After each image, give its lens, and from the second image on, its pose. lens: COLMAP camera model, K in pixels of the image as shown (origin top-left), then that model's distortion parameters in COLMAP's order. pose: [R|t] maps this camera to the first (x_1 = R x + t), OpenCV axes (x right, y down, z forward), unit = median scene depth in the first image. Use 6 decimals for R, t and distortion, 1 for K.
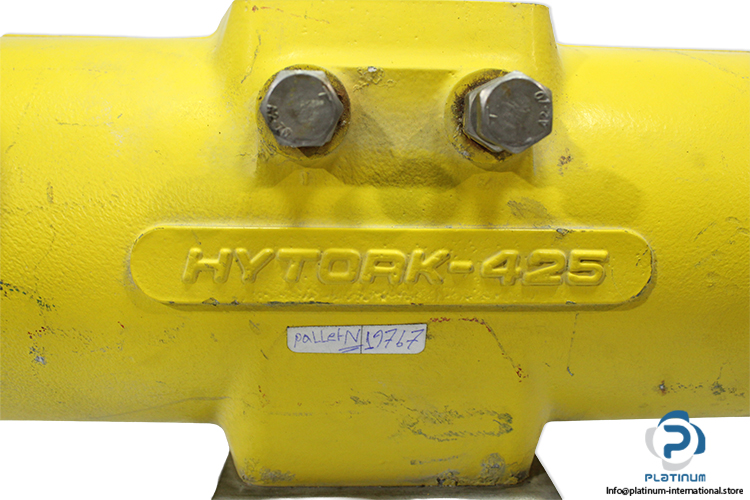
lens RADIAL K [[761.6, 0, 375.8], [0, 761.6, 249.4], [0, 0, 1]] dist [-0.049666, 0.000000]
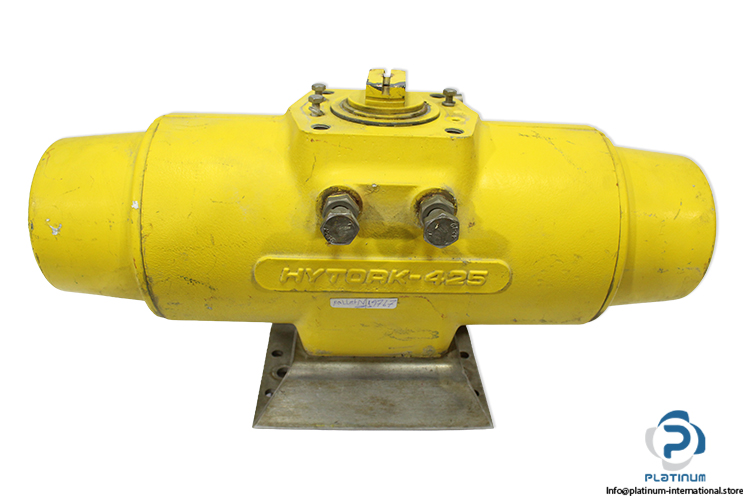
lens RADIAL K [[636.5, 0, 374.2], [0, 636.5, 250.6], [0, 0, 1]] dist [-0.016267, -0.002853]
pose [[0.999640, 0.026834, -0.000657, 0.000736], [-0.024794, 0.932469, 0.360398, -0.660020], [0.010284, -0.360252, 0.932798, -0.578030]]
